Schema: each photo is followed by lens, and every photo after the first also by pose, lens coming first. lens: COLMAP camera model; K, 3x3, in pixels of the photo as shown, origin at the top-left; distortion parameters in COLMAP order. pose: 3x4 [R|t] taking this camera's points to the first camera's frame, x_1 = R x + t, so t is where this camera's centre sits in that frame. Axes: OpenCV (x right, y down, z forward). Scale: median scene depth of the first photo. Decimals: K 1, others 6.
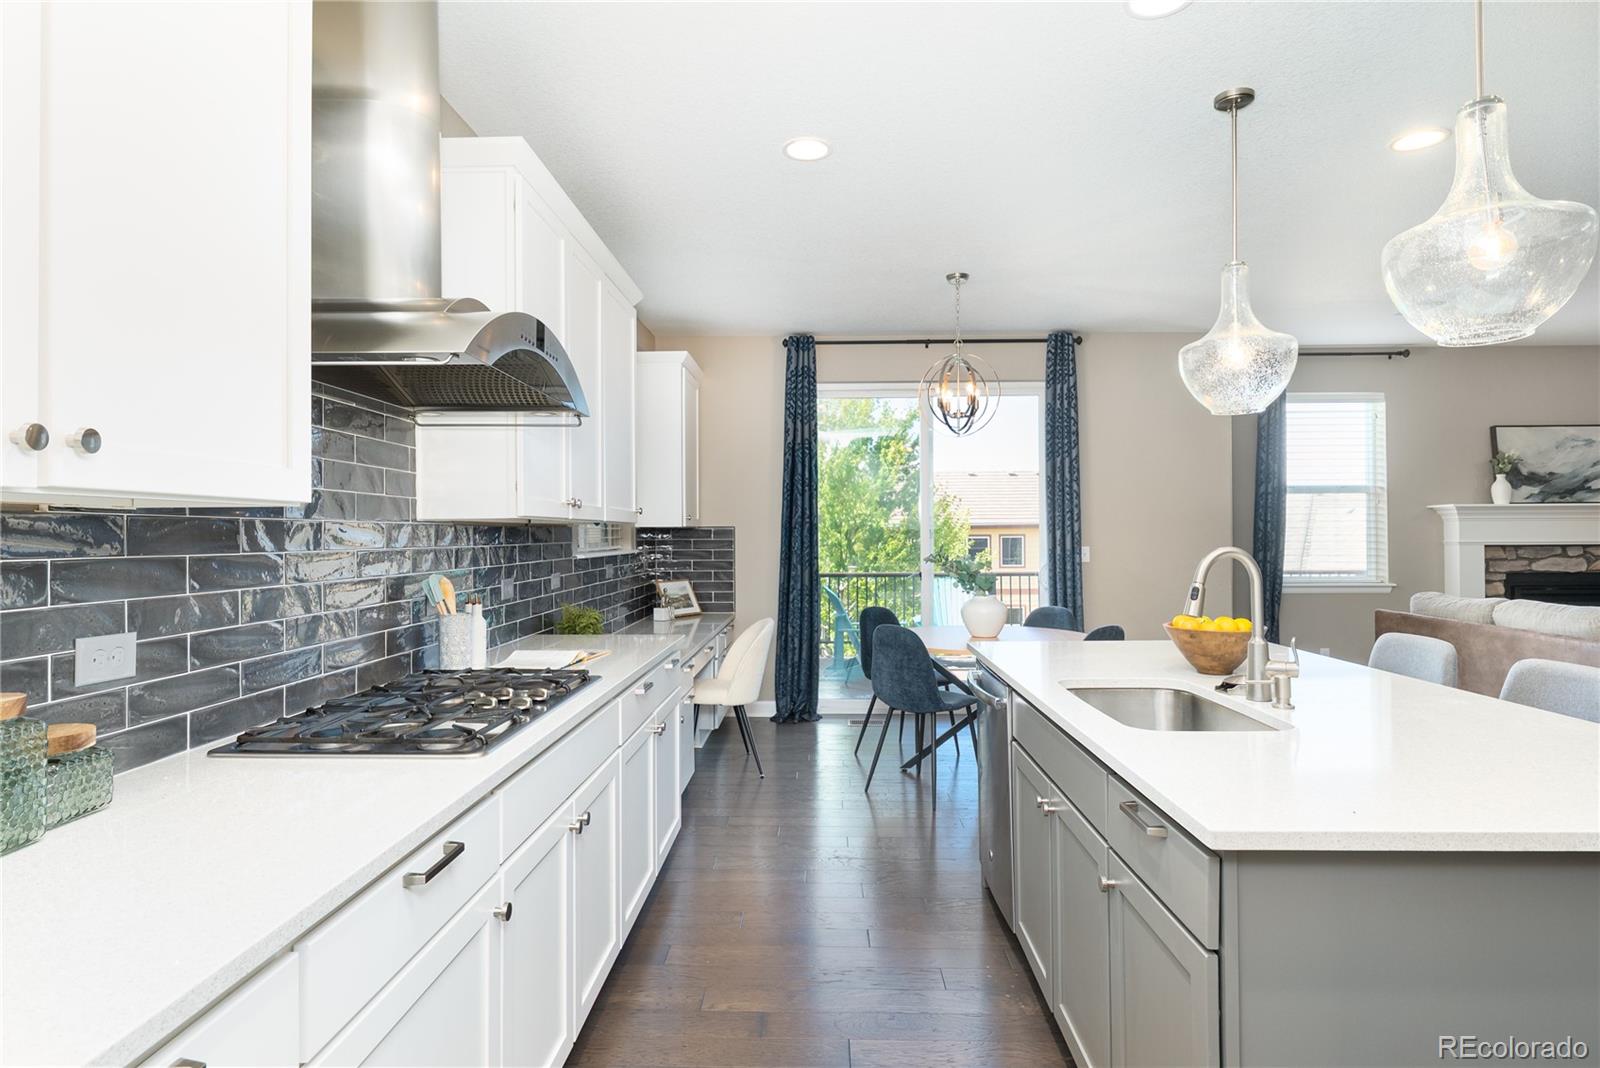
lens RADIAL K [[863.1, 0, 796.0], [0, 863.1, 526.1], [0, 0, 1]] dist [-0.014799, -0.004529]
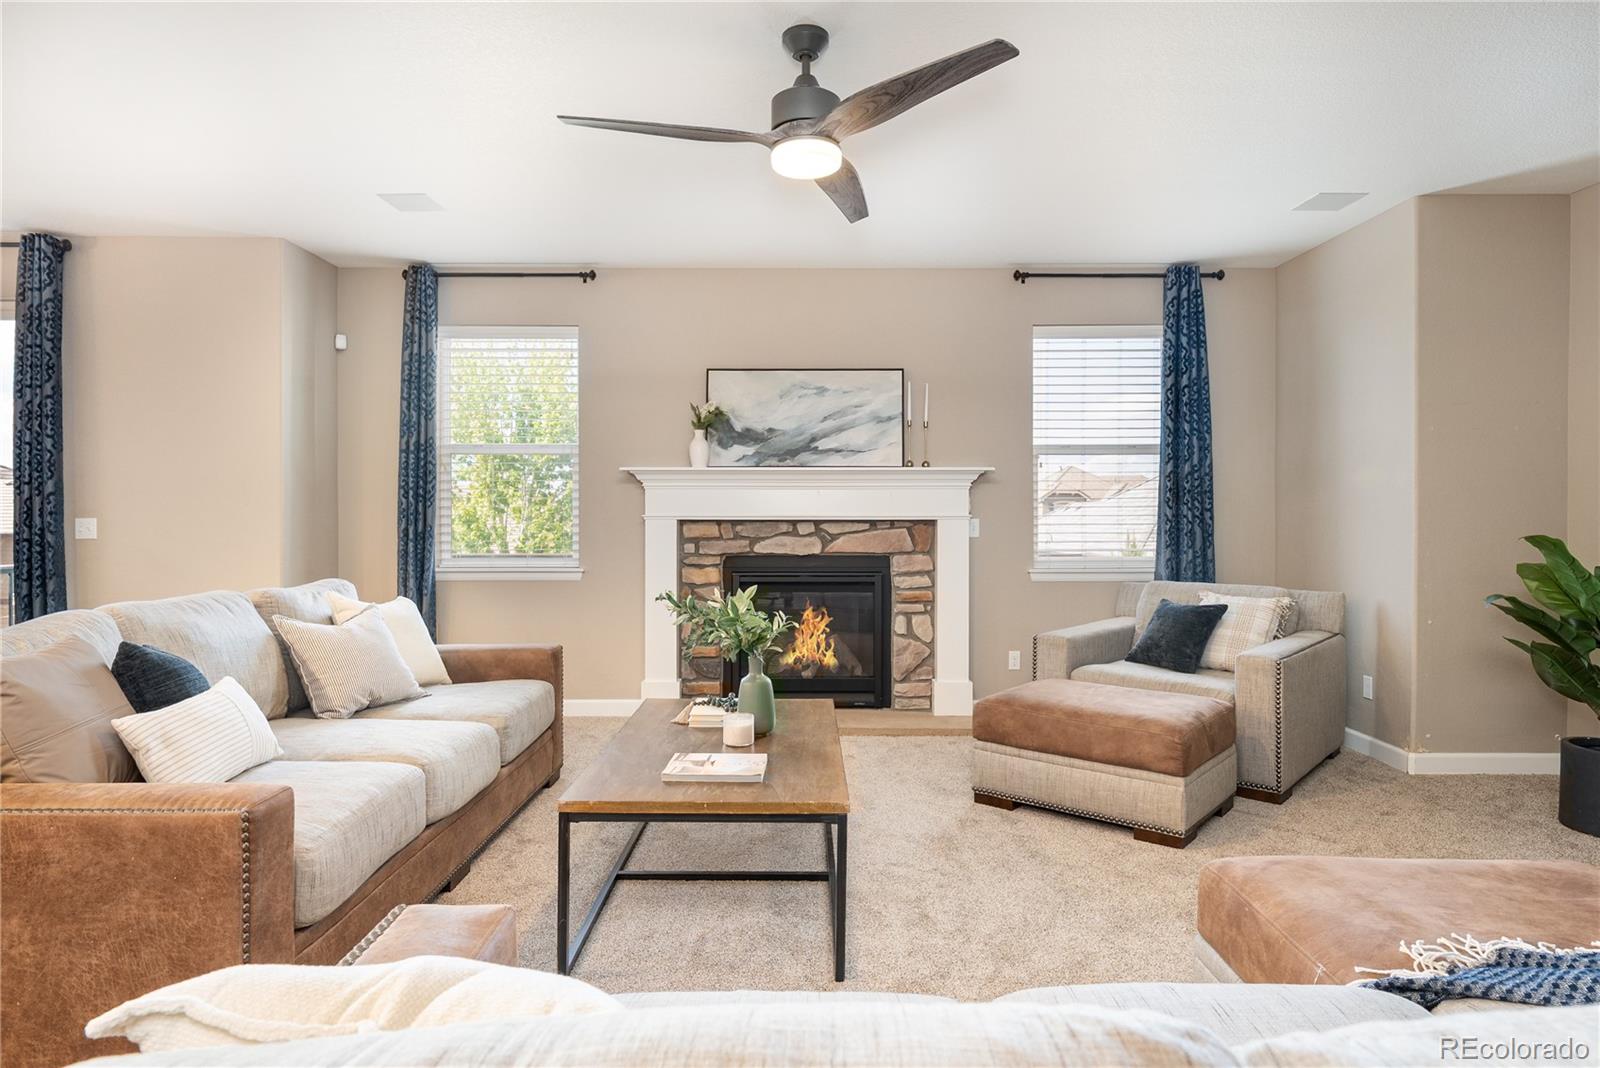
lens RADIAL K [[904.7, 0, 813.2], [0, 904.7, 526.5], [0, 0, 1]] dist [0.003767, -0.001408]
pose [[0.999181, 0.005737, 0.040045, 0.898351], [-0.006552, 0.999773, 0.020259, 0.010668], [-0.039919, -0.020505, 0.998992, 0.158914]]
